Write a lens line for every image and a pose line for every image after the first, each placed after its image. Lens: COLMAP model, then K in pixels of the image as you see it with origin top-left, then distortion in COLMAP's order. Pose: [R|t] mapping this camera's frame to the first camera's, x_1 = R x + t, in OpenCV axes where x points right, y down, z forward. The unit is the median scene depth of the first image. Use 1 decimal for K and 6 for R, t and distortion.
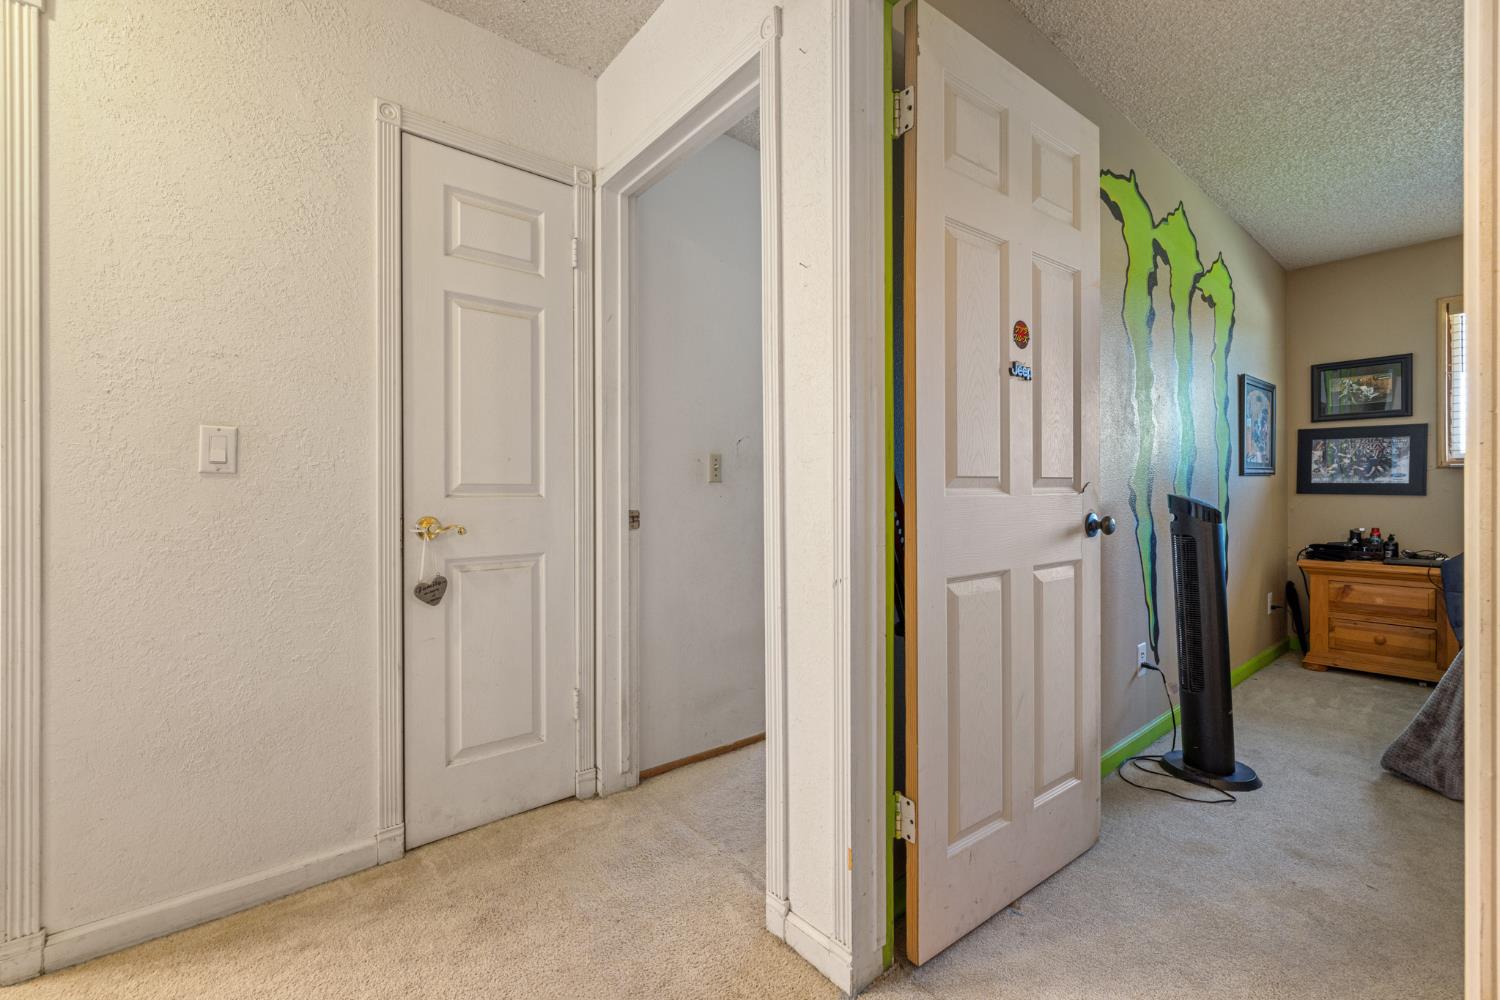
lens RADIAL K [[629.1, 0, 745.3], [0, 629.1, 488.4], [0, 0, 1]] dist [-0.004721, 0.001520]
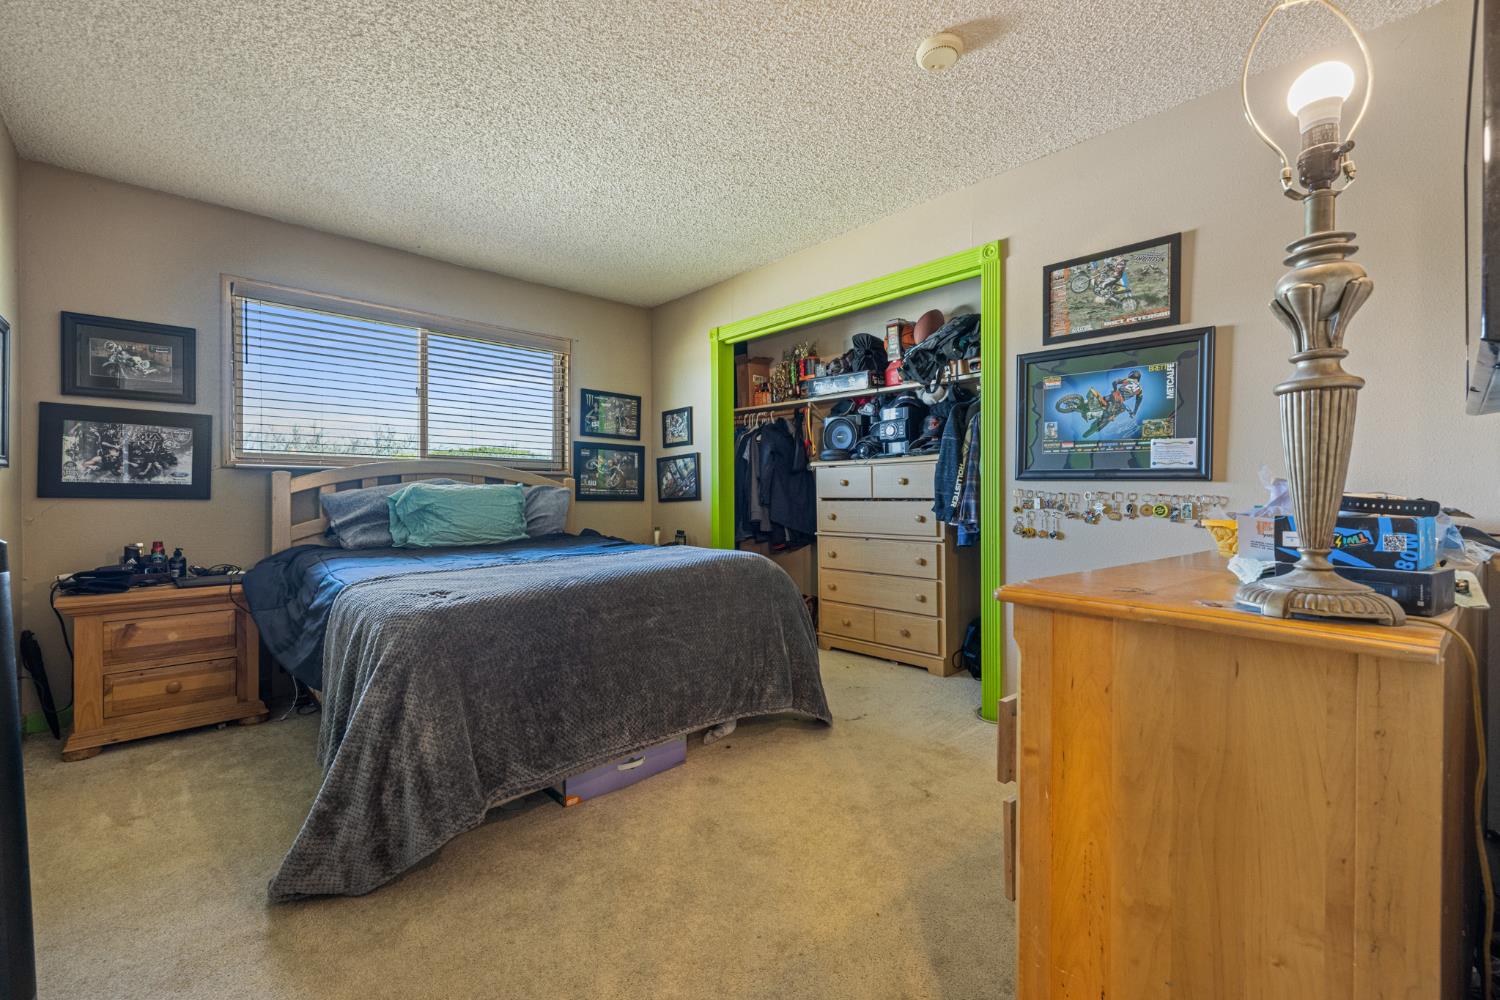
lens RADIAL K [[629.1, 0, 745.8], [0, 629.1, 497.2], [0, 0, 1]] dist [-0.004721, 0.001520]
pose [[-0.062347, -0.006056, 0.998036, 0.183920], [-0.007428, 0.999957, 0.005604, -0.001579], [-0.998027, -0.007064, -0.062390, 0.320279]]
